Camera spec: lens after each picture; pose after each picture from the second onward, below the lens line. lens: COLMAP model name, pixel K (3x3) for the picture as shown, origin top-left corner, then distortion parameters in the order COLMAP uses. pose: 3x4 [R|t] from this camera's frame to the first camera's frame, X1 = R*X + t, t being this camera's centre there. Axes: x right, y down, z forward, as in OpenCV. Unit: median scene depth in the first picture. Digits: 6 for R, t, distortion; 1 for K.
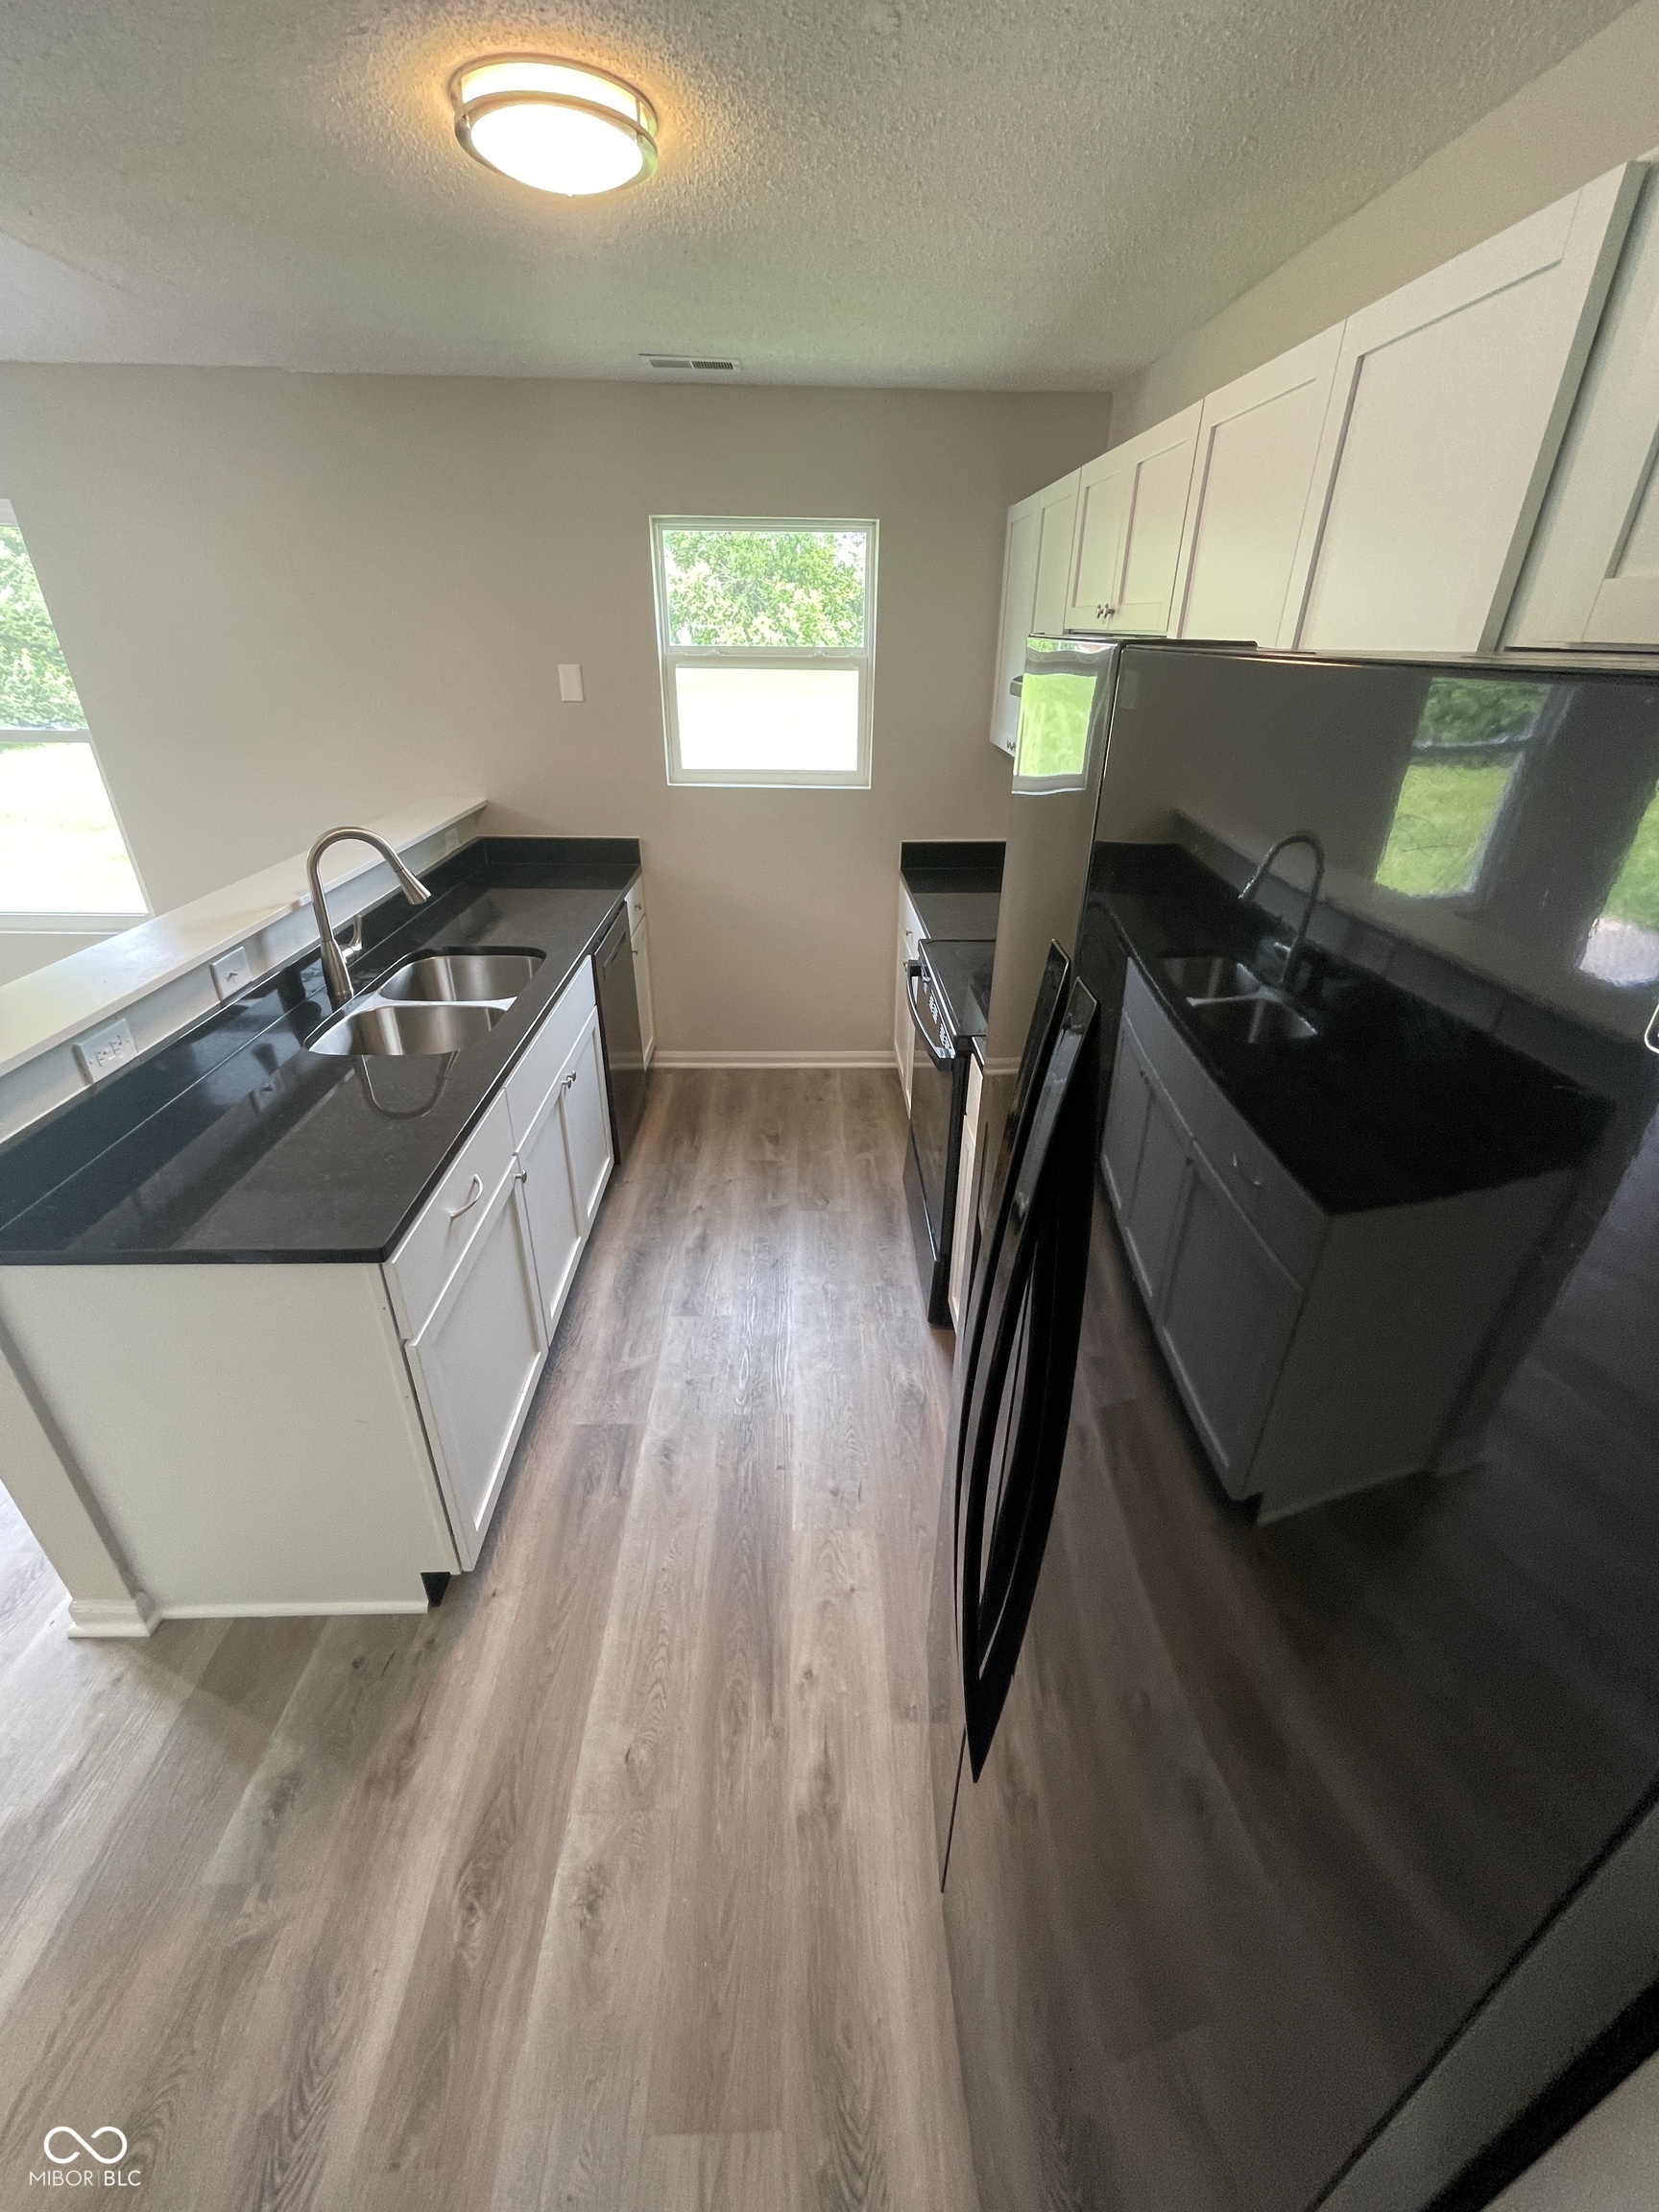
lens RADIAL K [[899.9, 0, 835.8], [0, 899.9, 1094.8], [0, 0, 1]] dist [0.001776, -0.000229]
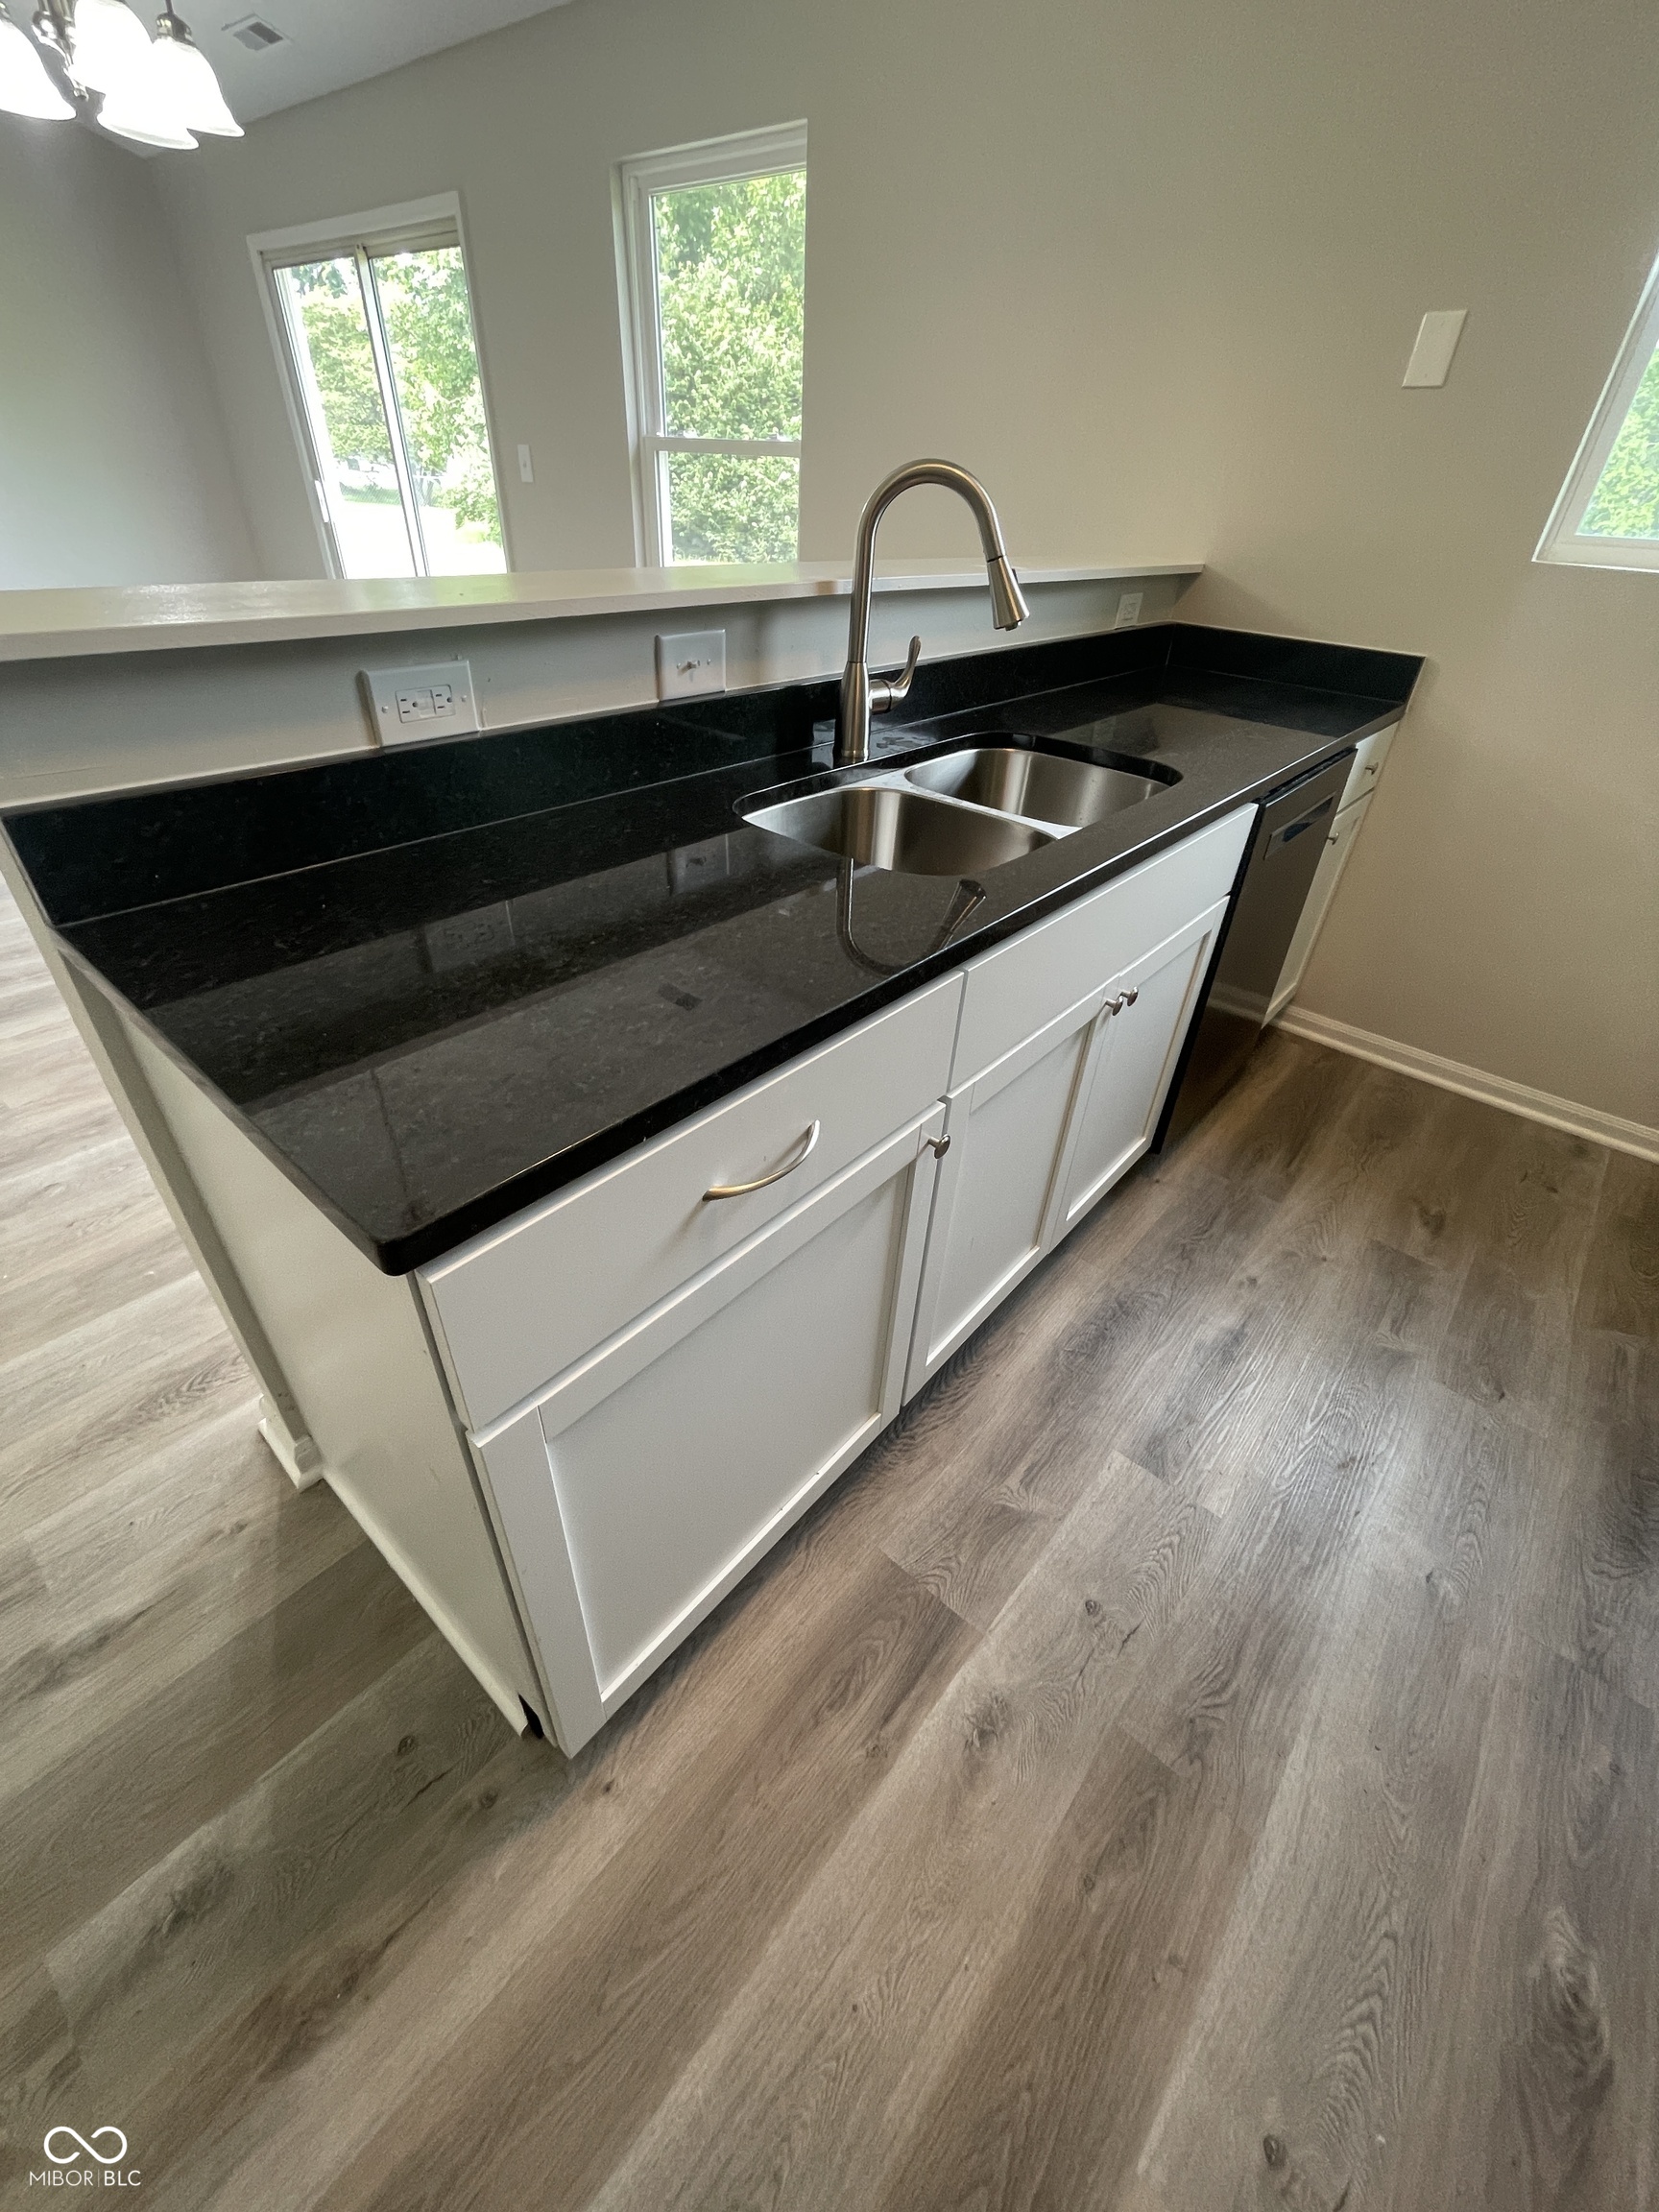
lens RADIAL K [[899.9, 0, 841.3], [0, 899.9, 1085.2], [0, 0, 1]] dist [0.001776, -0.000229]
pose [[0.739128, 0.396291, -0.544649, -0.102148], [-0.344958, 0.917226, 0.199248, -0.020940], [0.578527, 0.040611, 0.814652, 0.459470]]
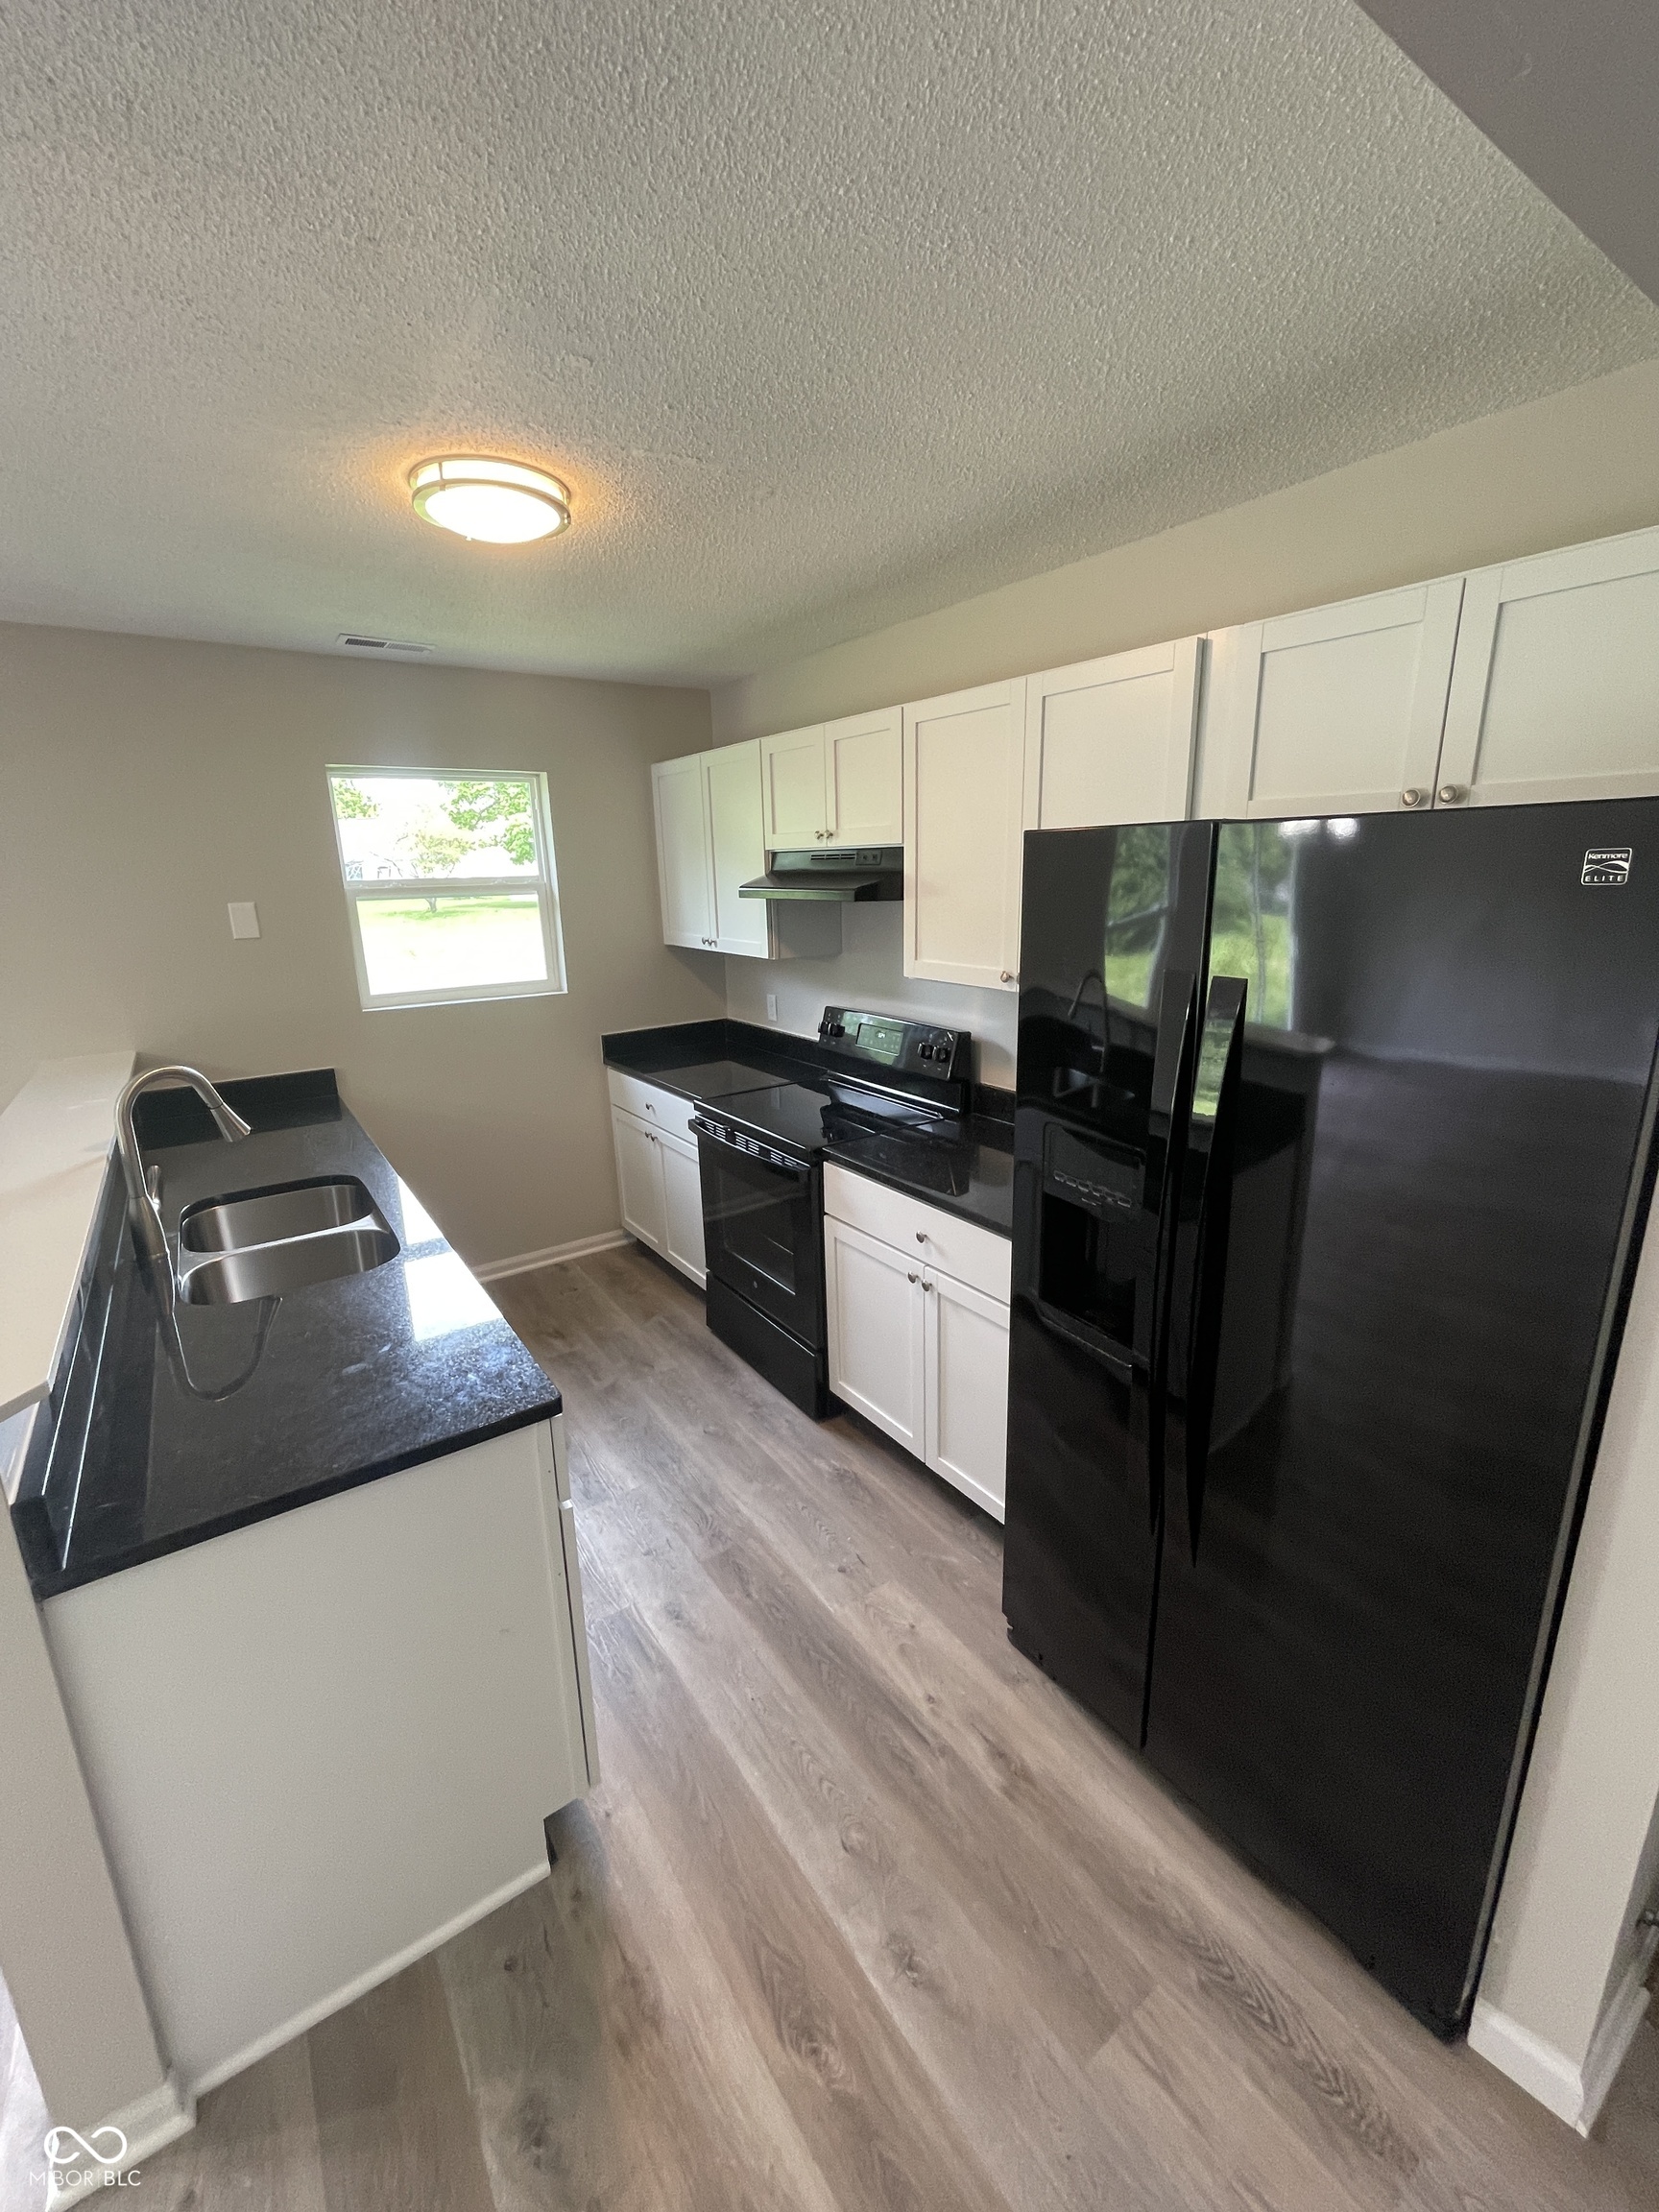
lens RADIAL K [[899.9, 0, 834.2], [0, 899.9, 1098.2], [0, 0, 1]] dist [0.001776, -0.000229]
pose [[0.835441, -0.170484, 0.522468, -0.417002], [0.284908, 0.947299, -0.146468, 0.051264], [-0.469963, 0.271221, 0.839985, -0.053443]]
